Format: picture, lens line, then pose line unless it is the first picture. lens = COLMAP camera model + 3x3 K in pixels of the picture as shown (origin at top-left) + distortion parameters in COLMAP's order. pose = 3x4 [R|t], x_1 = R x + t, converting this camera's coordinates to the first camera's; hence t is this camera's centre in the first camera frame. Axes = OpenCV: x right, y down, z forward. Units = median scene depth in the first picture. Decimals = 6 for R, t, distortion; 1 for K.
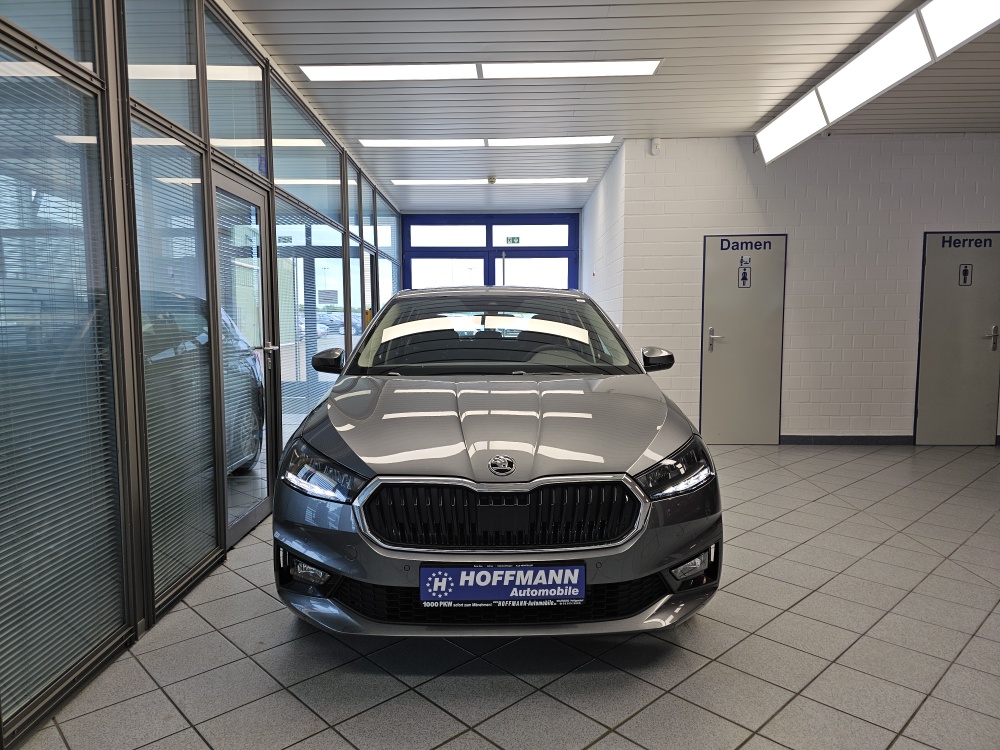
lens RADIAL K [[670.7, 0, 500.0], [0, 670.7, 375.0], [0, 0, 1]] dist [0.072773, -0.086847]
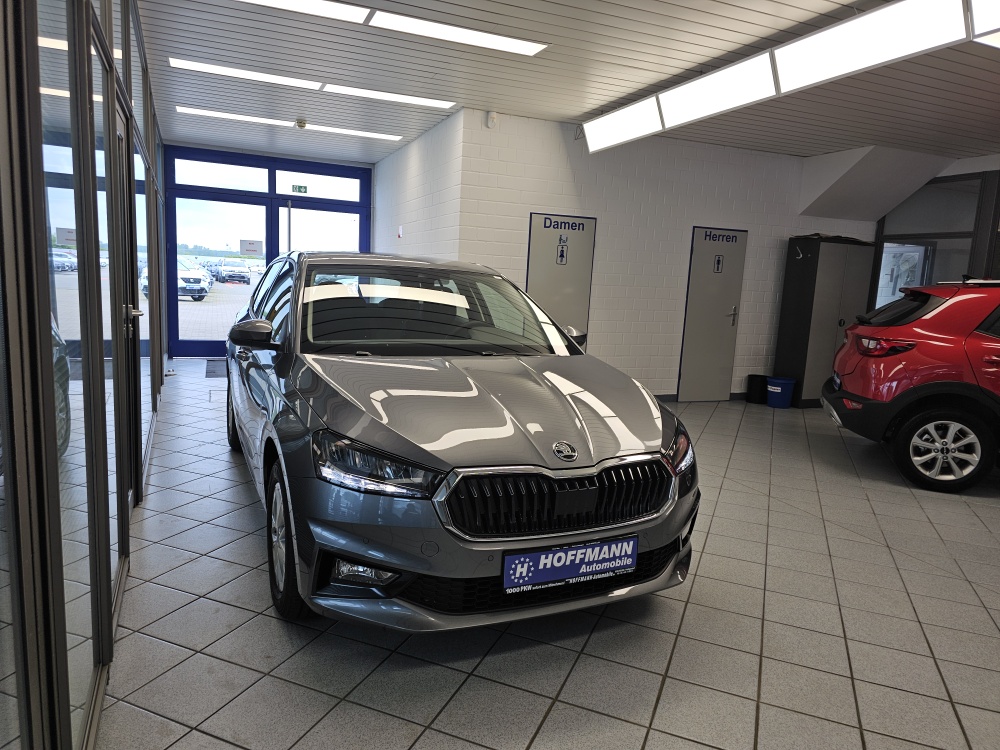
lens RADIAL K [[670.7, 0, 500.0], [0, 670.7, 375.0], [0, 0, 1]] dist [0.072773, -0.086847]
pose [[0.911292, -0.008020, 0.411683, -0.522103], [-0.020427, 0.997699, 0.064652, -0.049766], [-0.411254, -0.067327, 0.909031, 0.099061]]
